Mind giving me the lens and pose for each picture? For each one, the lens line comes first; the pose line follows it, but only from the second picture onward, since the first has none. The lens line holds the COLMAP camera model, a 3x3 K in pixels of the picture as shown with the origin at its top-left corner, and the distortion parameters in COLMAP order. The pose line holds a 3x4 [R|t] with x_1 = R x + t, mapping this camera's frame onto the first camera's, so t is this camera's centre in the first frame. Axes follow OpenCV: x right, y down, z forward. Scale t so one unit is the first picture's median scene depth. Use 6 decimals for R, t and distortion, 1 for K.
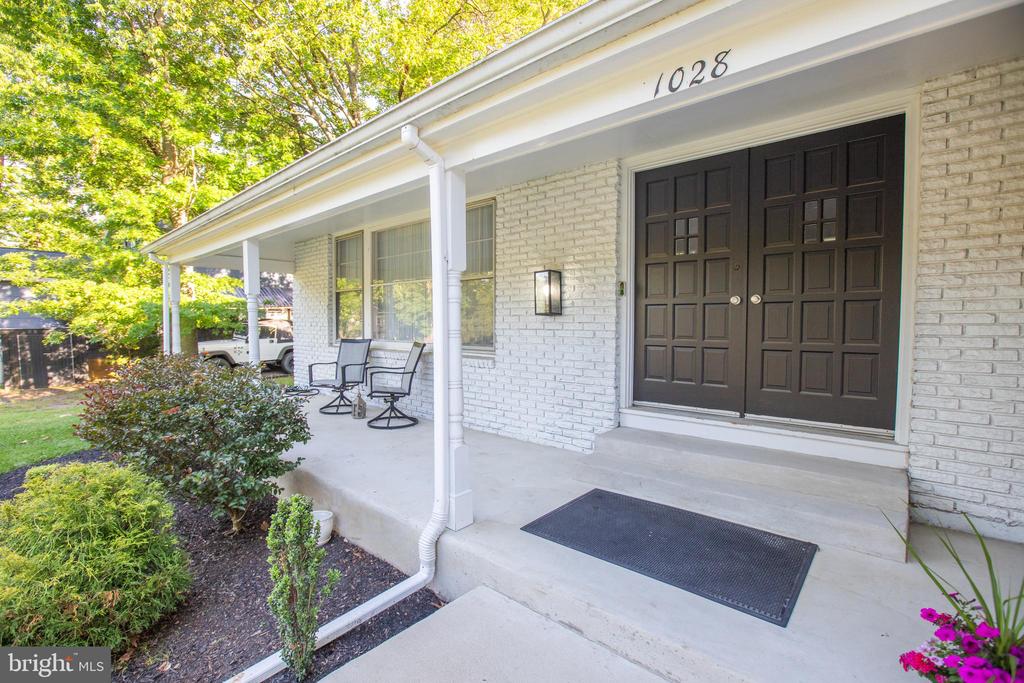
lens RADIAL K [[487.7, 0, 512.0], [0, 487.7, 341.5], [0, 0, 1]] dist [-0.062564, 0.027315]
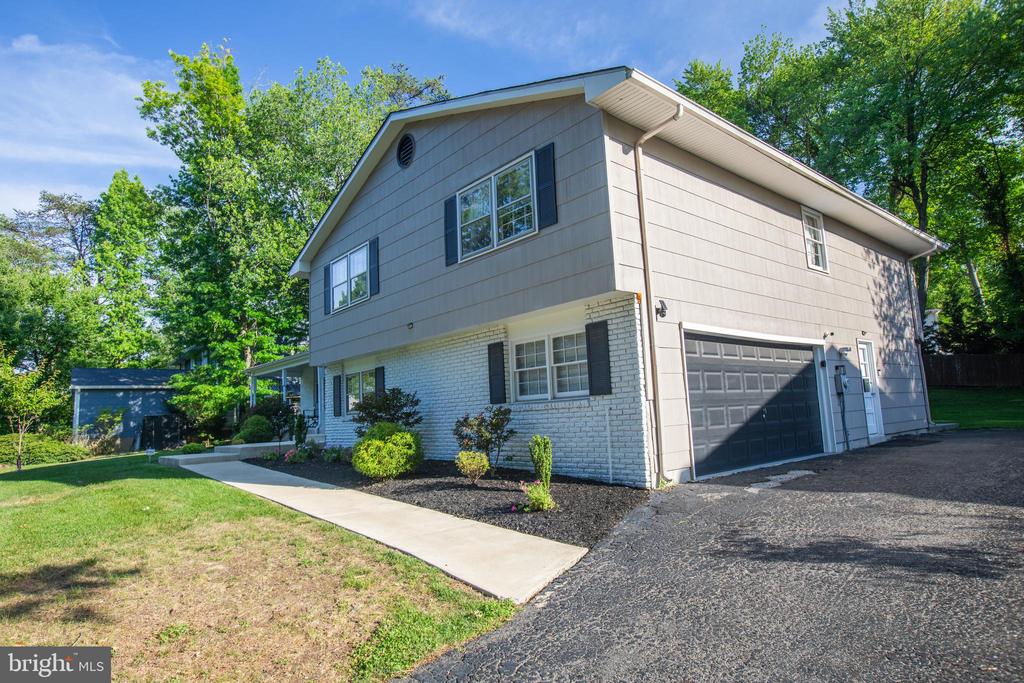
lens RADIAL K [[594.7, 0, 512.0], [0, 594.7, 341.5], [0, 0, 1]] dist [-0.001382, -0.000177]
pose [[0.993605, -0.057770, -0.097017, 0.732470], [0.039829, 0.983296, -0.177603, 0.209545], [0.105656, 0.172603, 0.979308, -1.509461]]
